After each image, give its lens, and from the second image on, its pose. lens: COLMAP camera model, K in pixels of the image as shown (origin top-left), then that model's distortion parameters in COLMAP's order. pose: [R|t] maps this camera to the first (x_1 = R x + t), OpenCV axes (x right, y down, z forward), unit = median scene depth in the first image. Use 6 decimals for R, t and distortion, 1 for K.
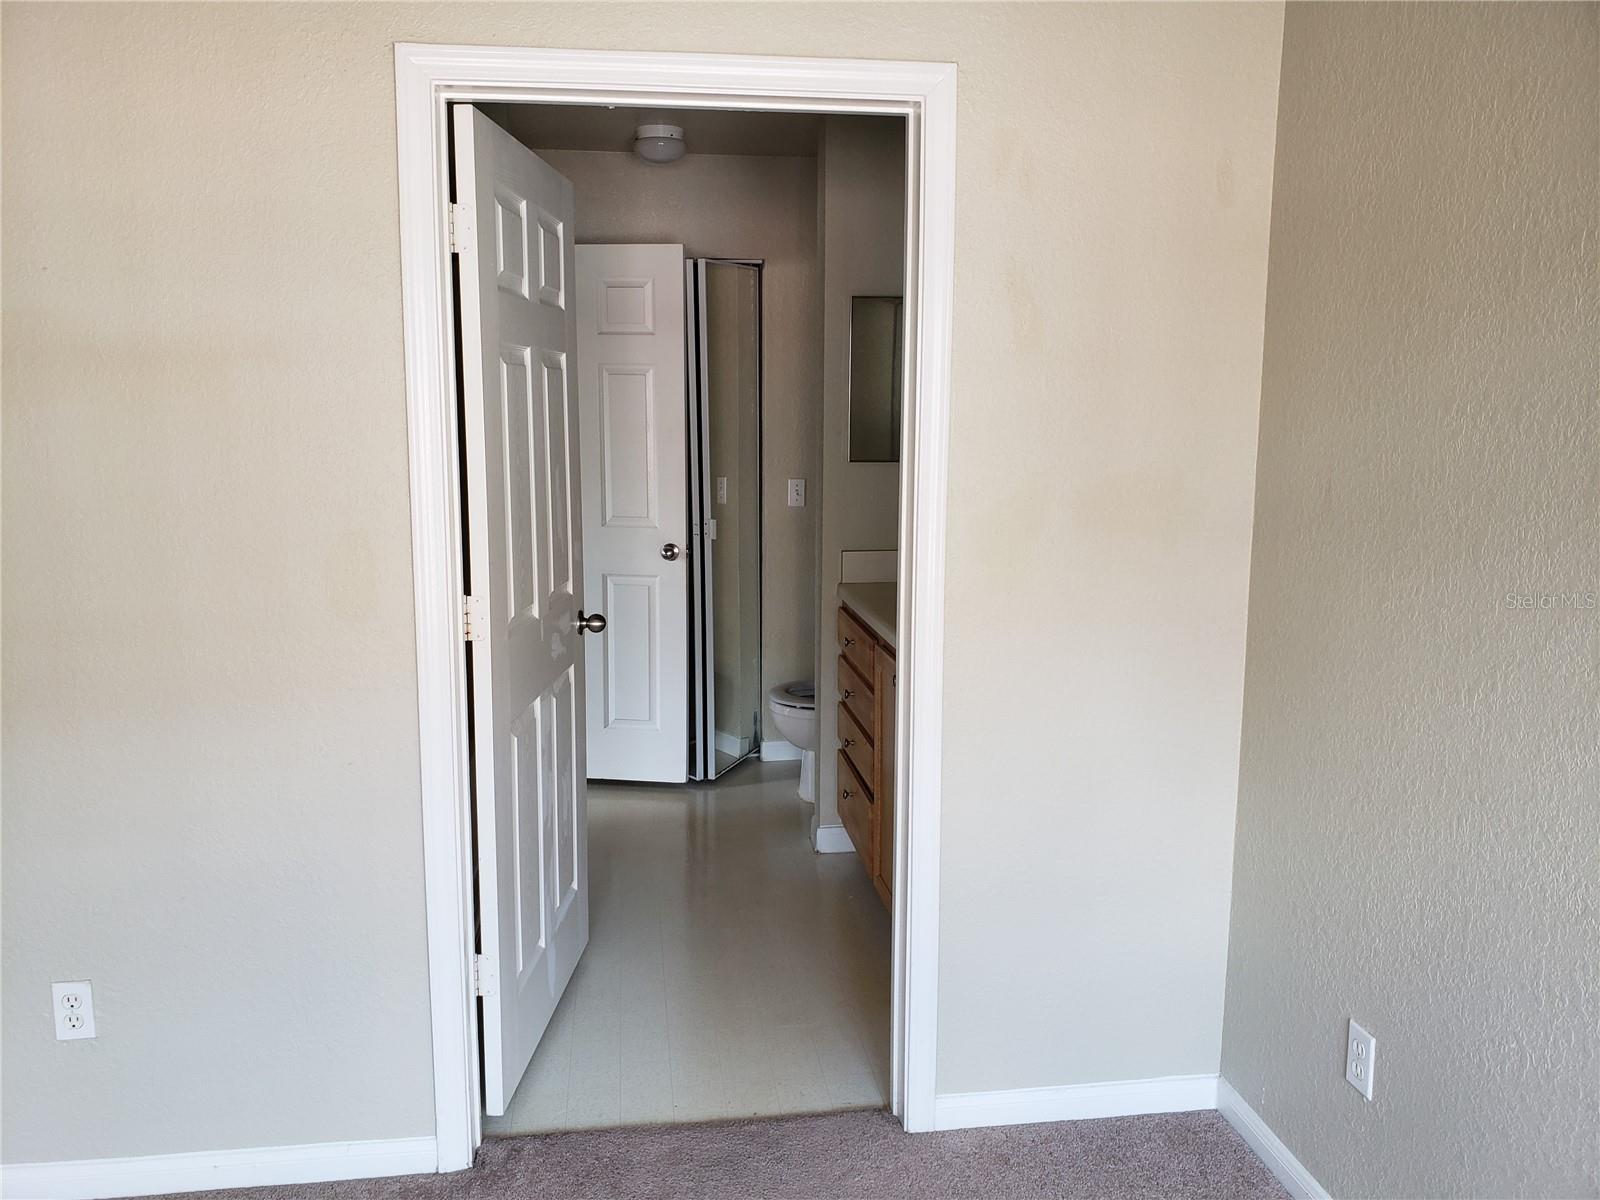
lens RADIAL K [[1256.6, 0, 804.9], [0, 1256.6, 594.9], [0, 0, 1]] dist [0.063246, -0.068605]
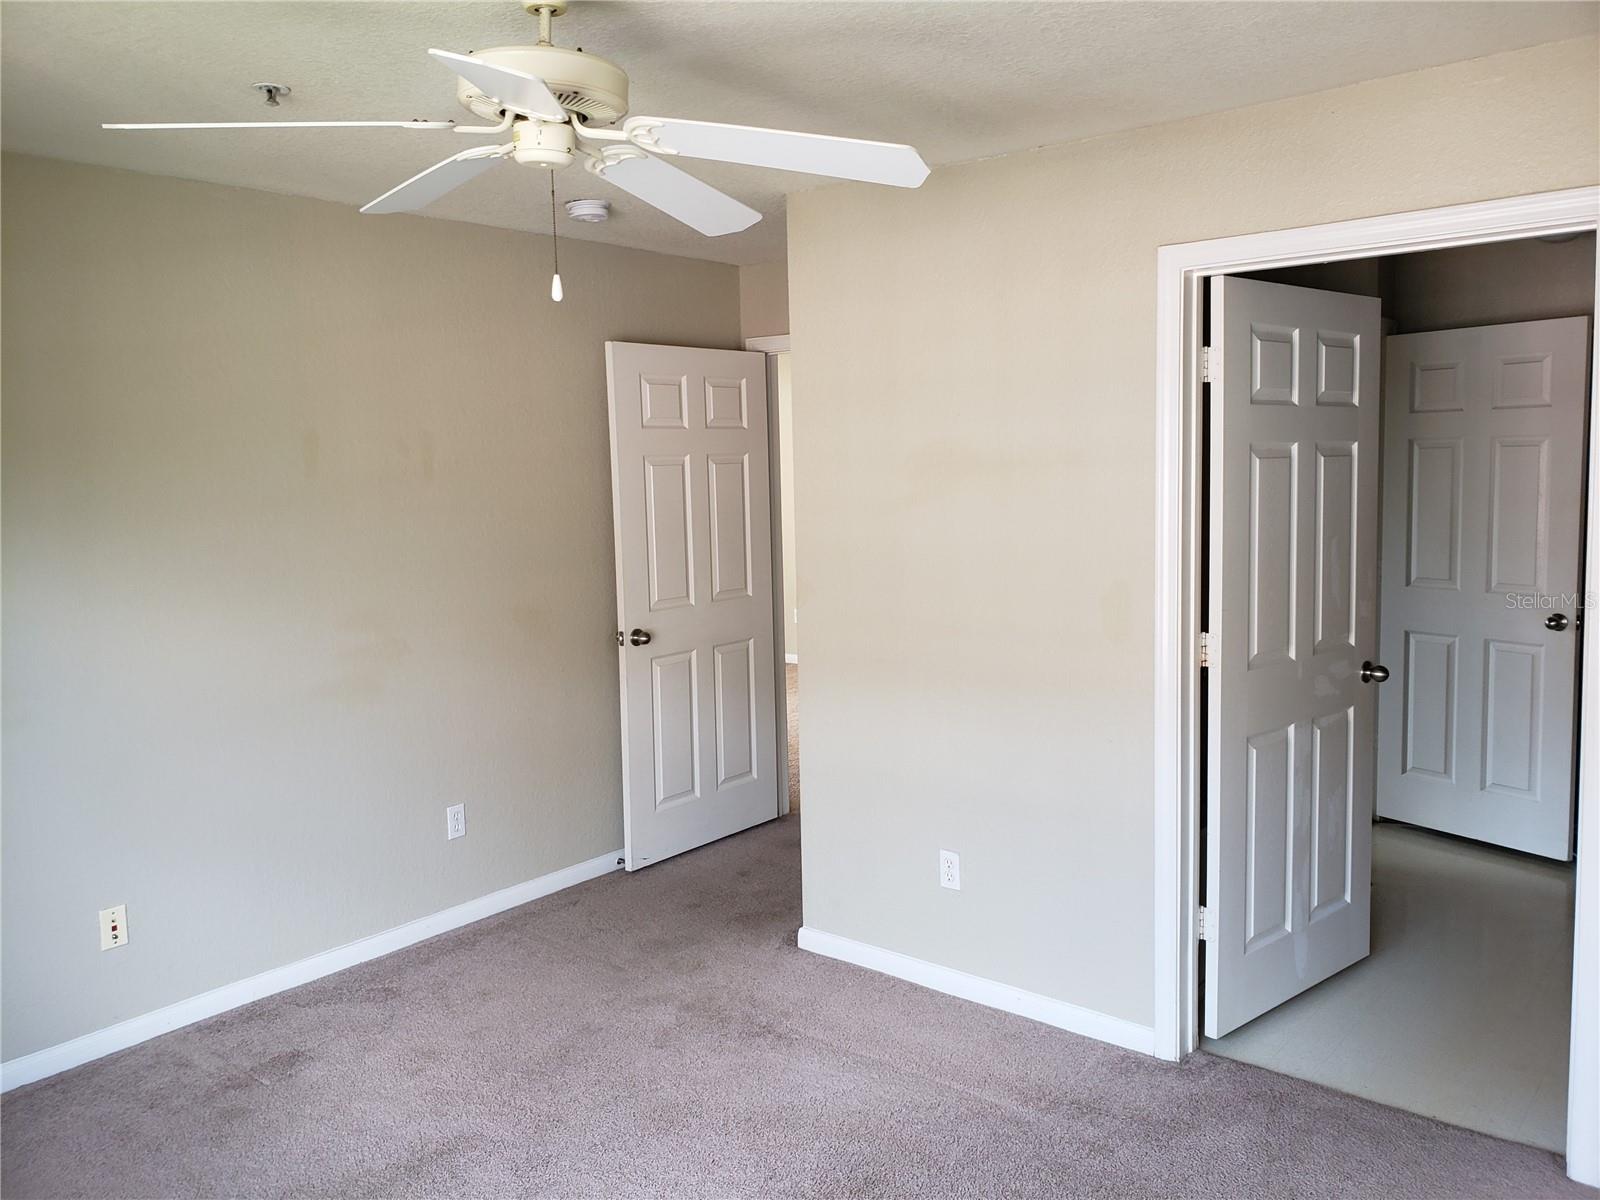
lens RADIAL K [[1256.6, 0, 795.3], [0, 1256.6, 595.0], [0, 0, 1]] dist [0.063246, -0.068605]
pose [[0.682169, 0.061746, -0.728583, 0.352783], [-0.092731, 0.995688, -0.002441, 0.004123], [0.725290, 0.069228, 0.684954, -0.205138]]
